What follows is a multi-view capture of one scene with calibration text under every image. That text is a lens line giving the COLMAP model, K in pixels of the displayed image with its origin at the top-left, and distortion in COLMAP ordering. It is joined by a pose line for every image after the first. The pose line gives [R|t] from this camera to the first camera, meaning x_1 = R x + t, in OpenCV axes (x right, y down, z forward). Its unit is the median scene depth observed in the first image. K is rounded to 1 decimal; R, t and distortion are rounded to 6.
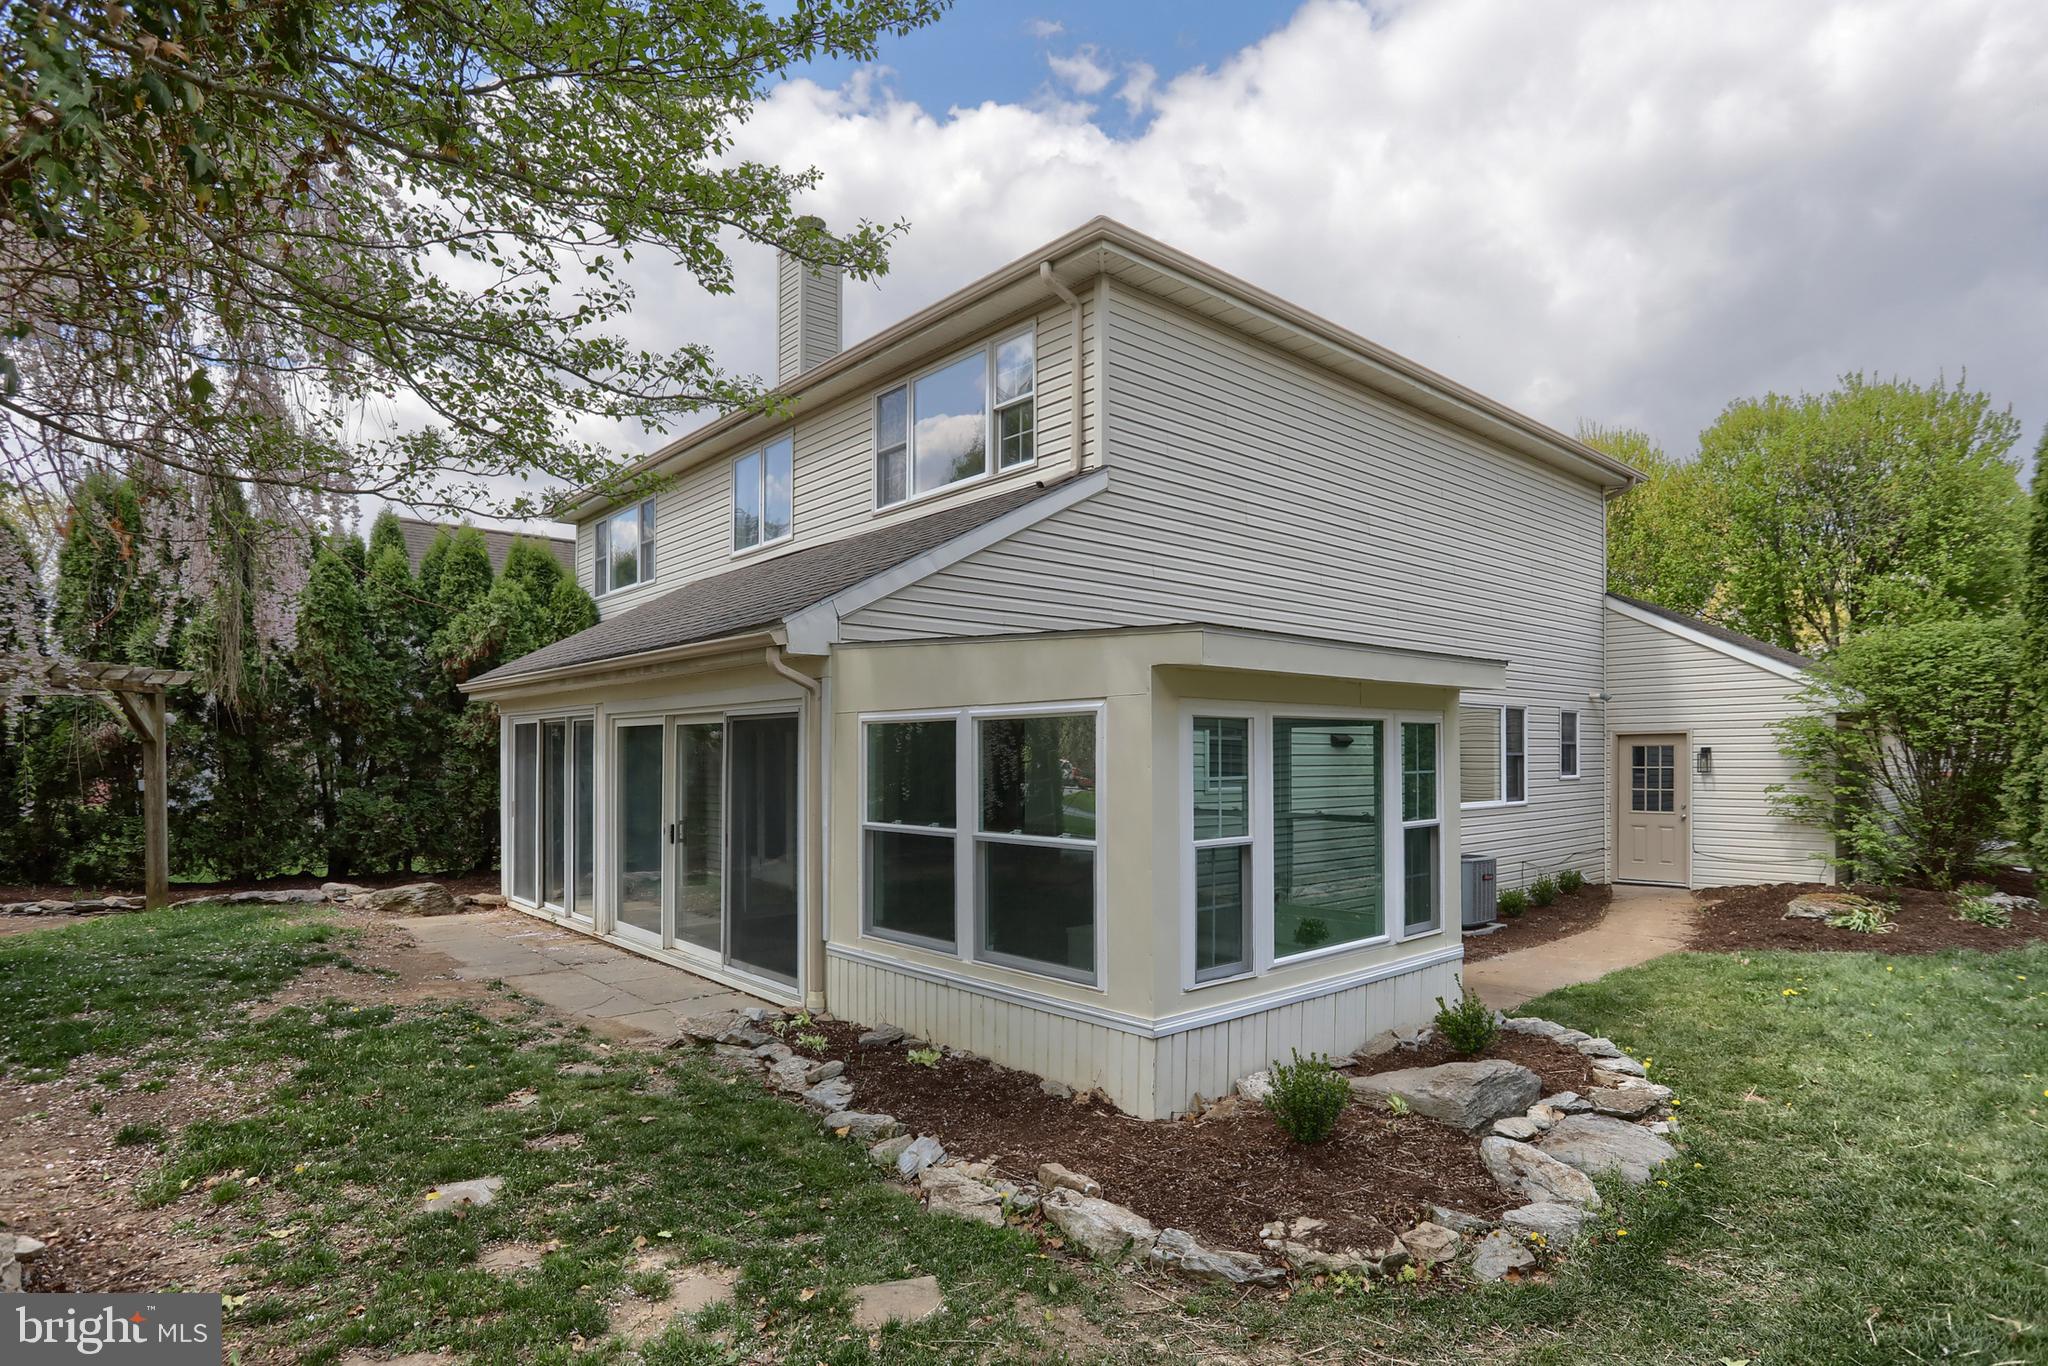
lens RADIAL K [[1130.4, 0, 1002.4], [0, 1130.4, 737.6], [0, 0, 1]] dist [-0.073419, 0.035523]
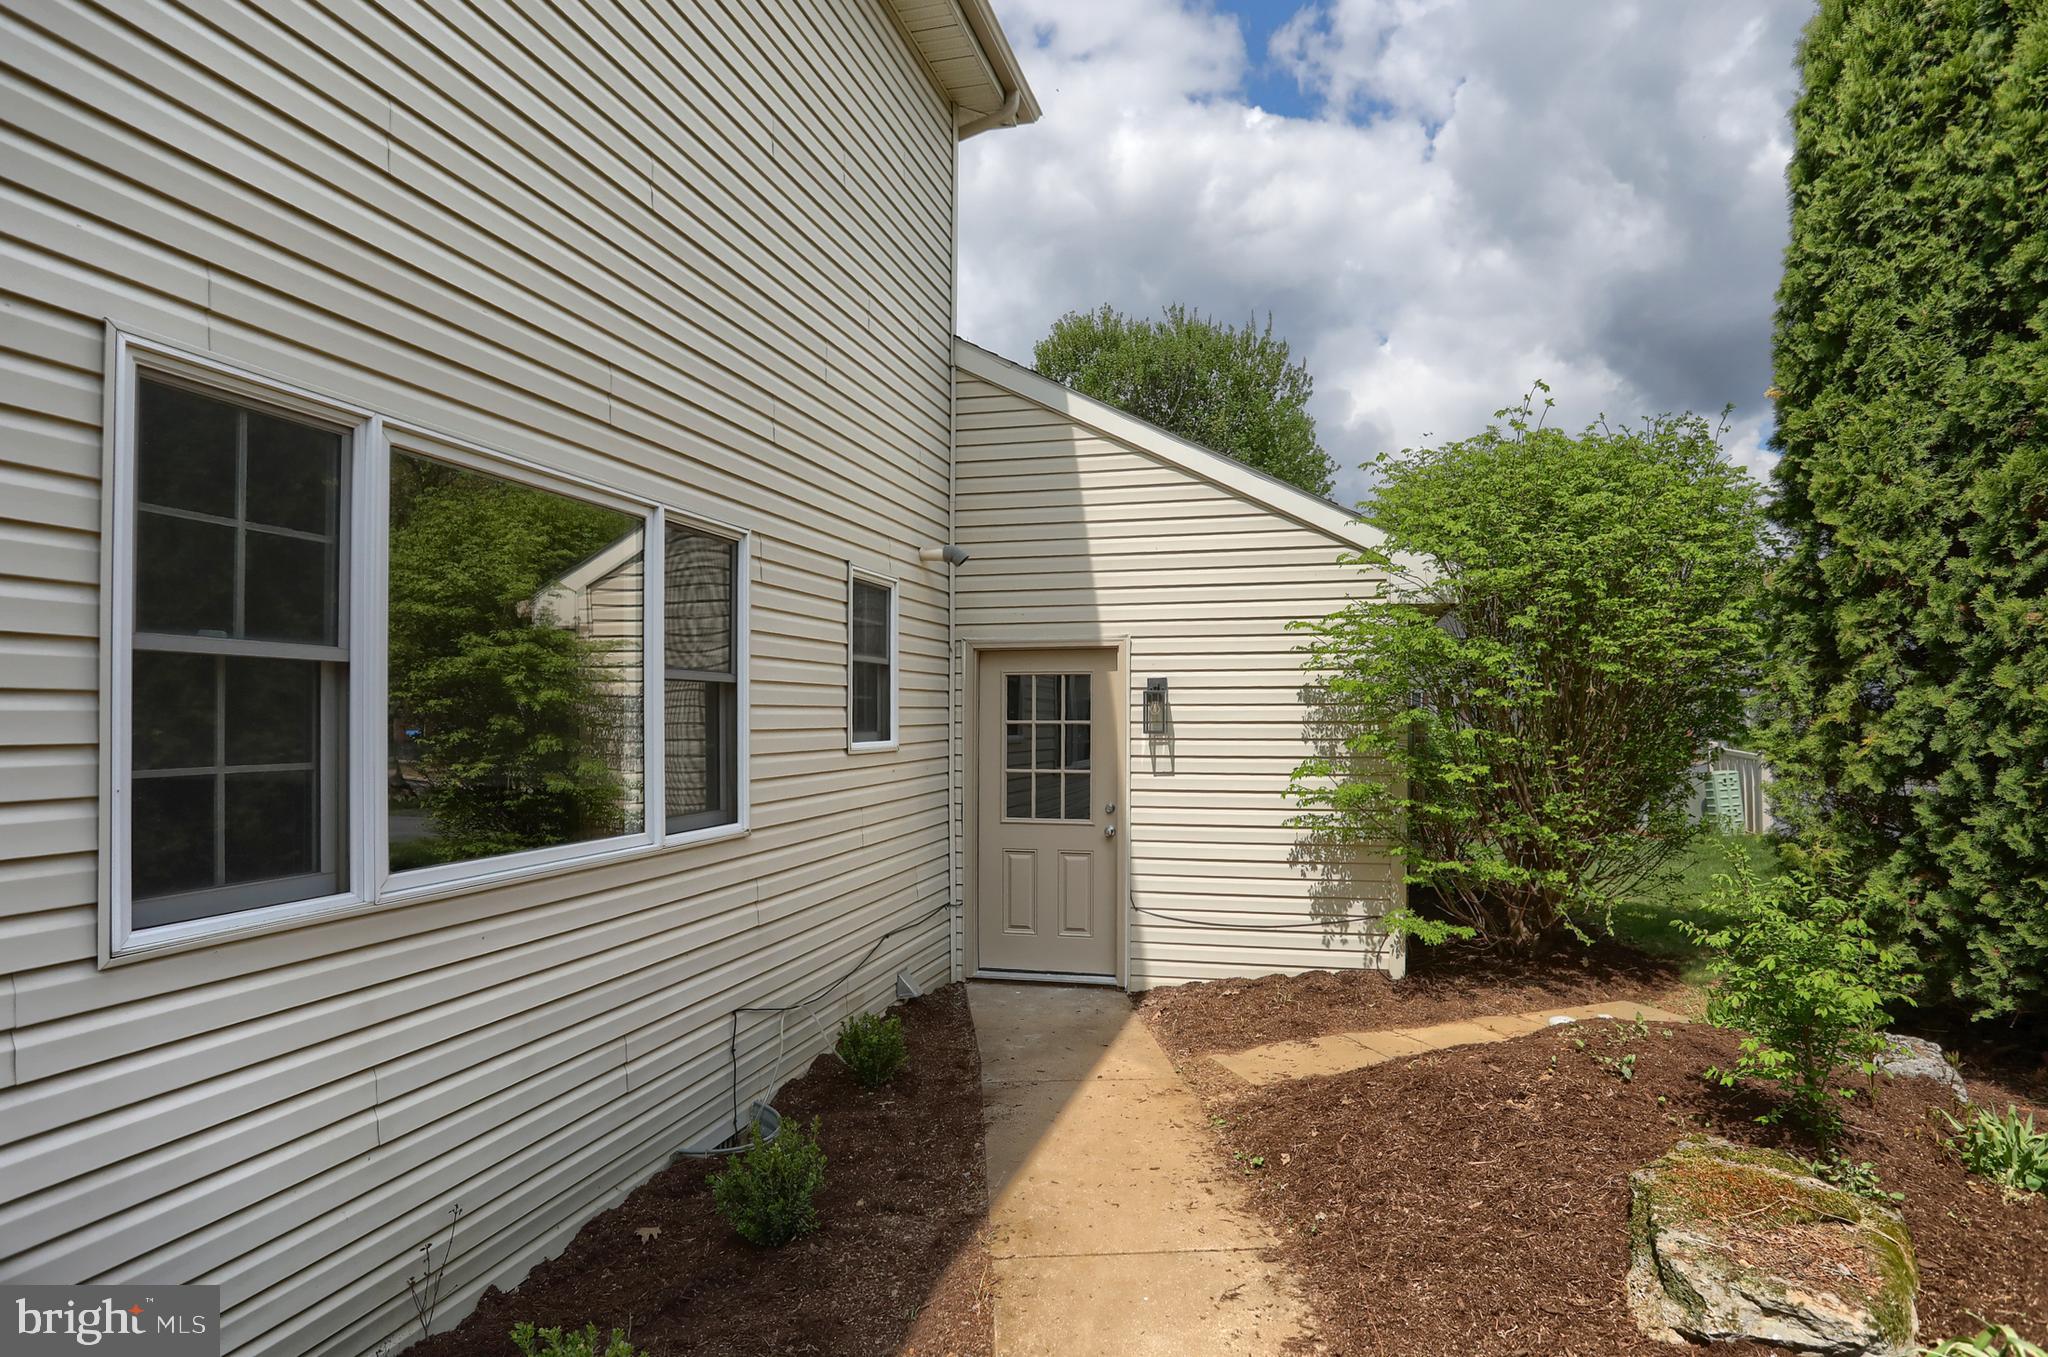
lens RADIAL K [[1130.4, 0, 1002.4], [0, 1130.4, 733.1], [0, 0, 1]] dist [-0.073419, 0.035523]
pose [[0.843108, -0.004555, 0.537725, 0.383065], [-0.012279, 0.999540, 0.027719, 0.022033], [-0.537604, -0.029972, 0.842665, 0.735047]]
